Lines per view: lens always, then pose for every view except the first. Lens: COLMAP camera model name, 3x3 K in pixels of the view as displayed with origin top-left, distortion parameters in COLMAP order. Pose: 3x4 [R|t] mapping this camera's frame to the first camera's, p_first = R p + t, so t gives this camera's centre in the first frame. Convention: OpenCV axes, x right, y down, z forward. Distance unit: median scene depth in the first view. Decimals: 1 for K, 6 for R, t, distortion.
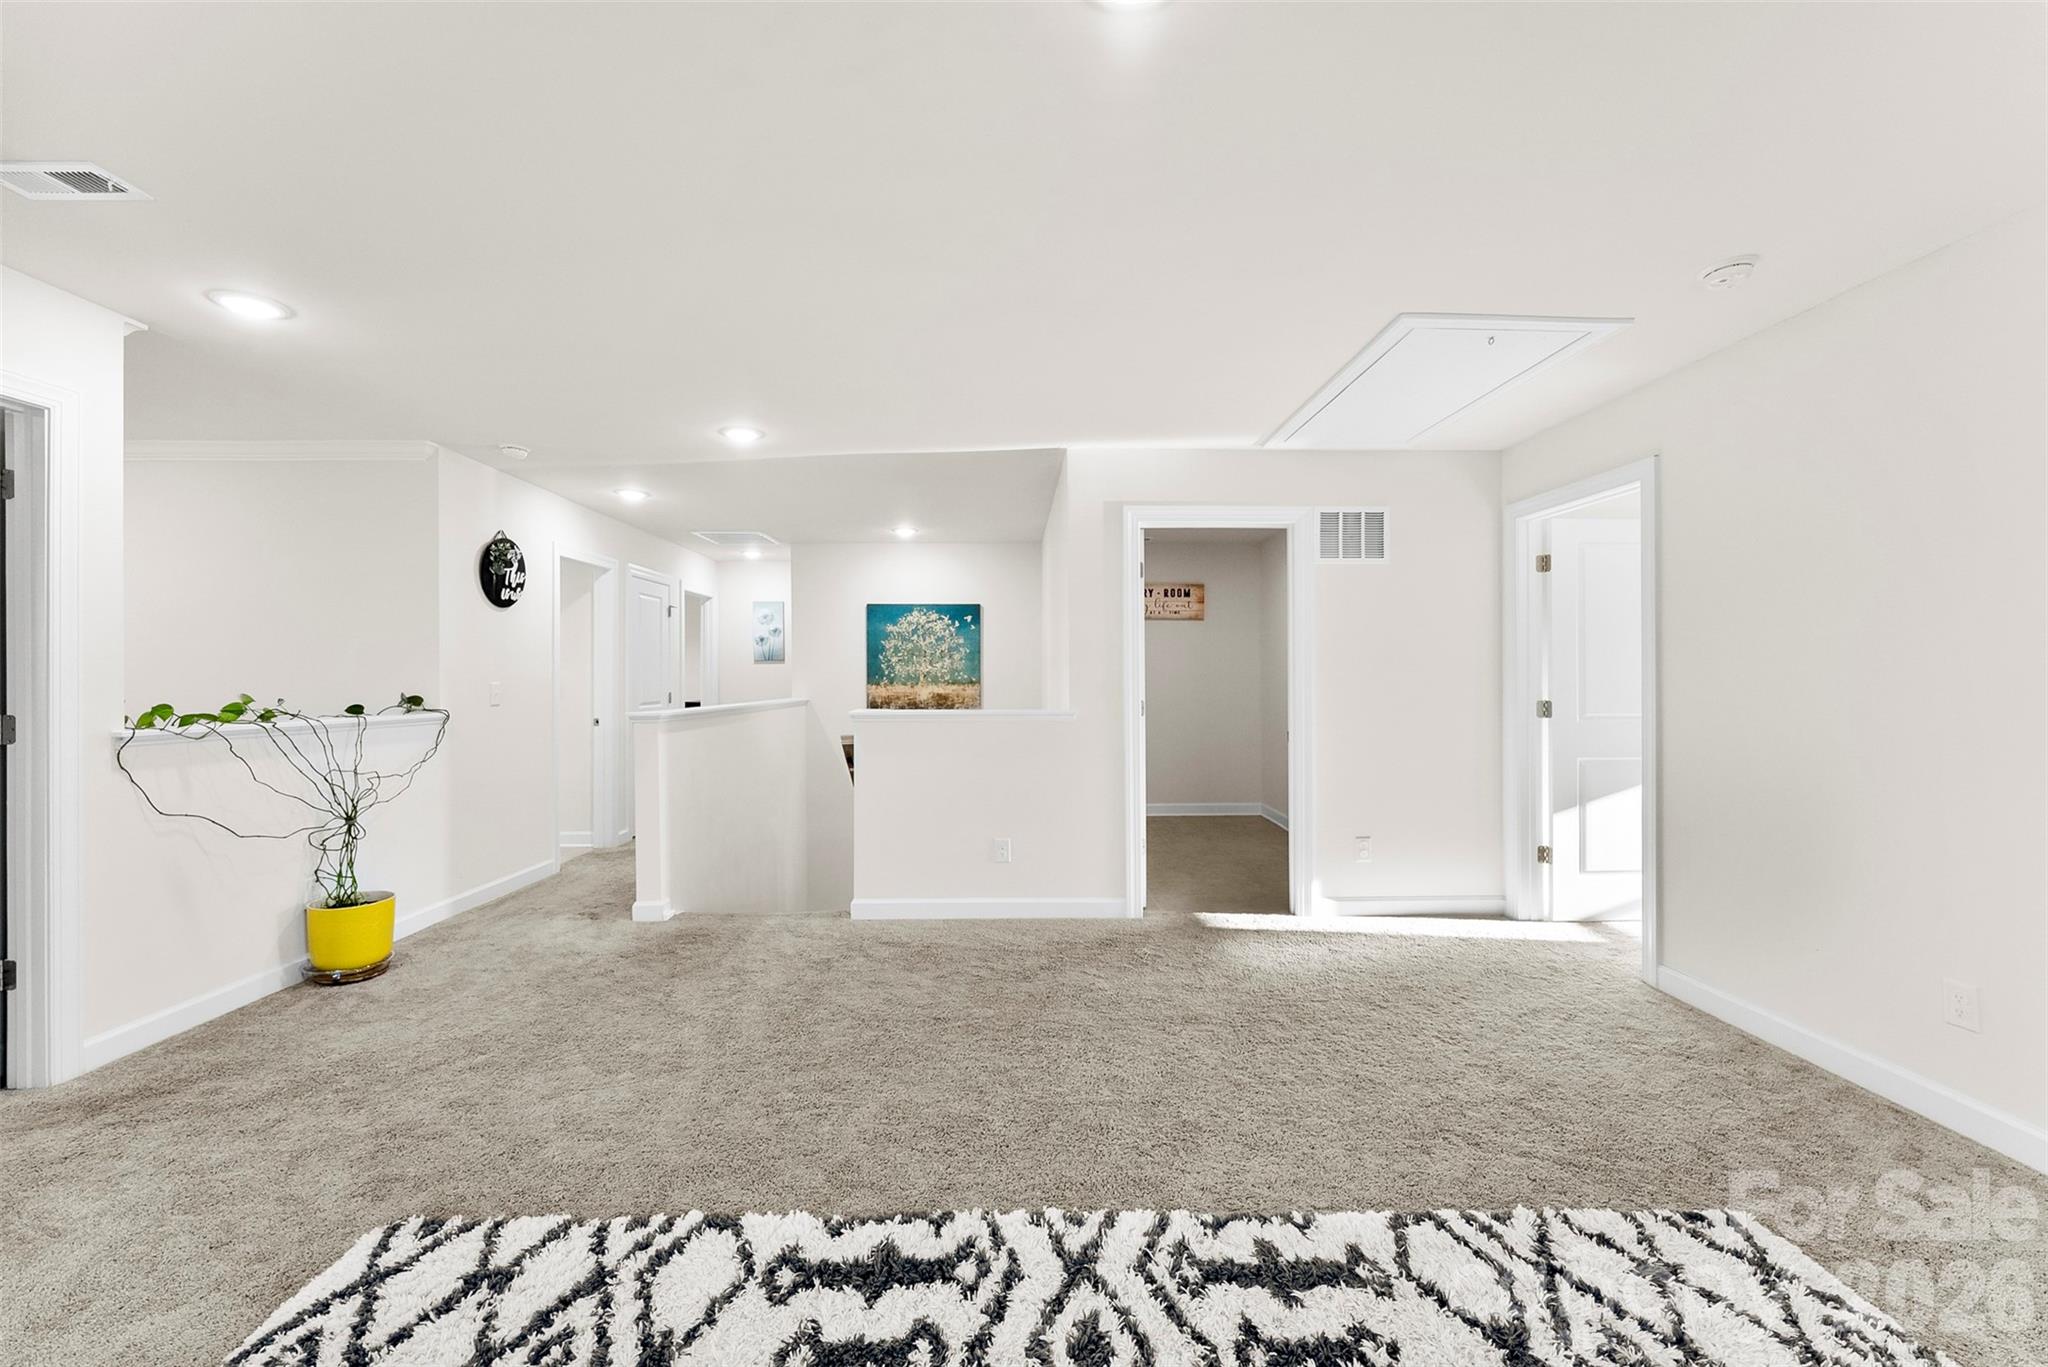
lens RADIAL K [[831.3, 0, 1019.3], [0, 831.3, 680.9], [0, 0, 1]] dist [-0.001535, -0.000183]
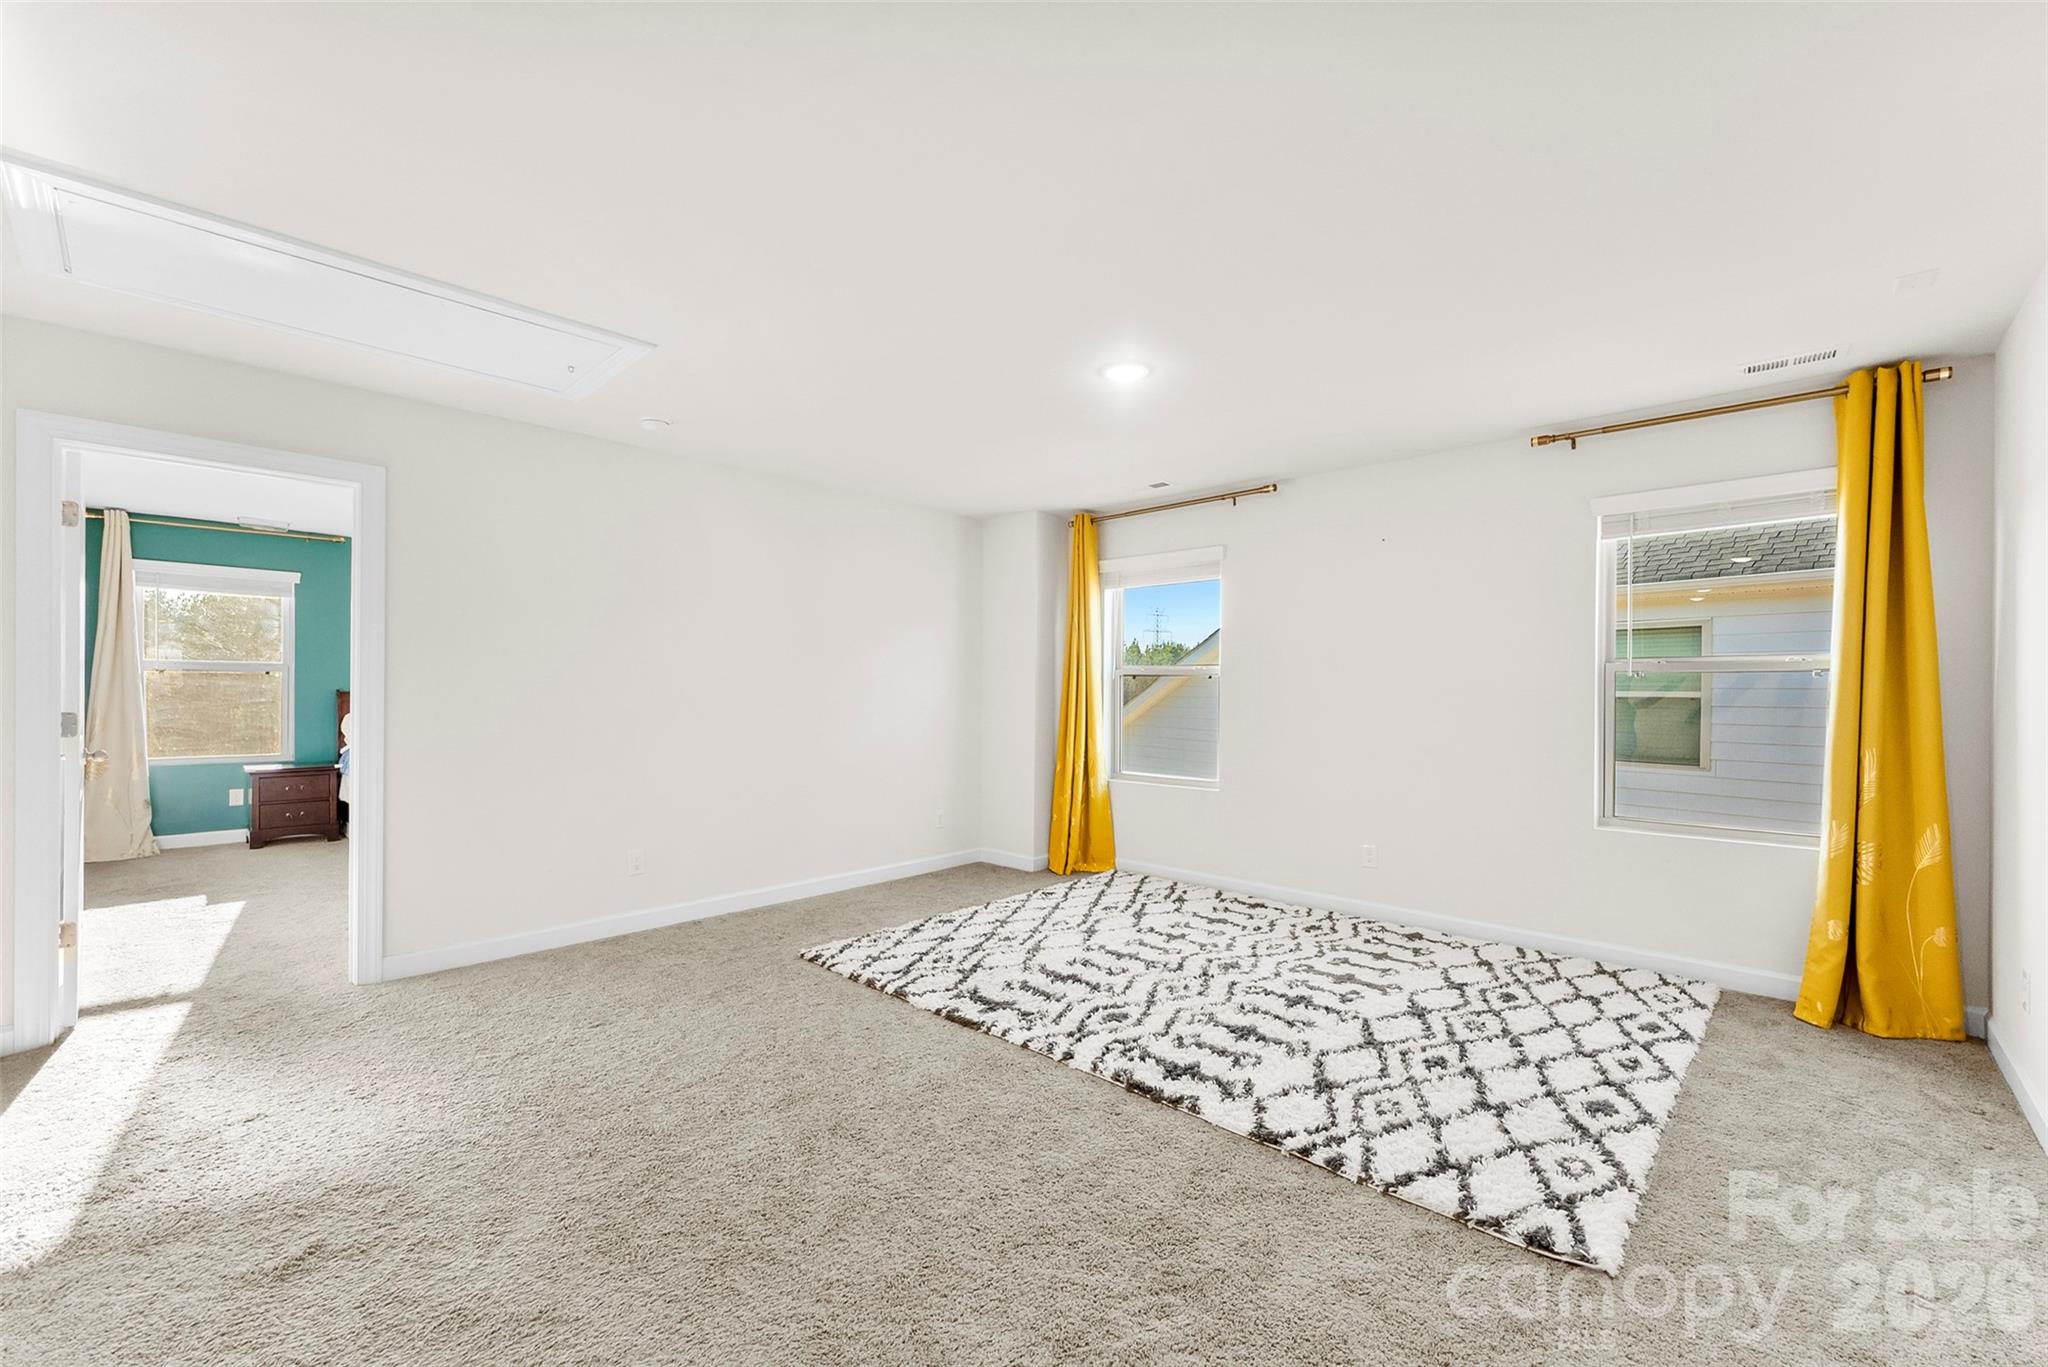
lens RADIAL K [[825.6, 0, 1024.0], [0, 825.6, 683.5], [0, 0, 1]] dist [-0.001454, -0.000120]
pose [[-0.706599, 0.003164, 0.707607, -0.995167], [-0.000744, 0.999986, -0.005215, 0.003730], [-0.707614, -0.004211, -0.706587, 2.182546]]
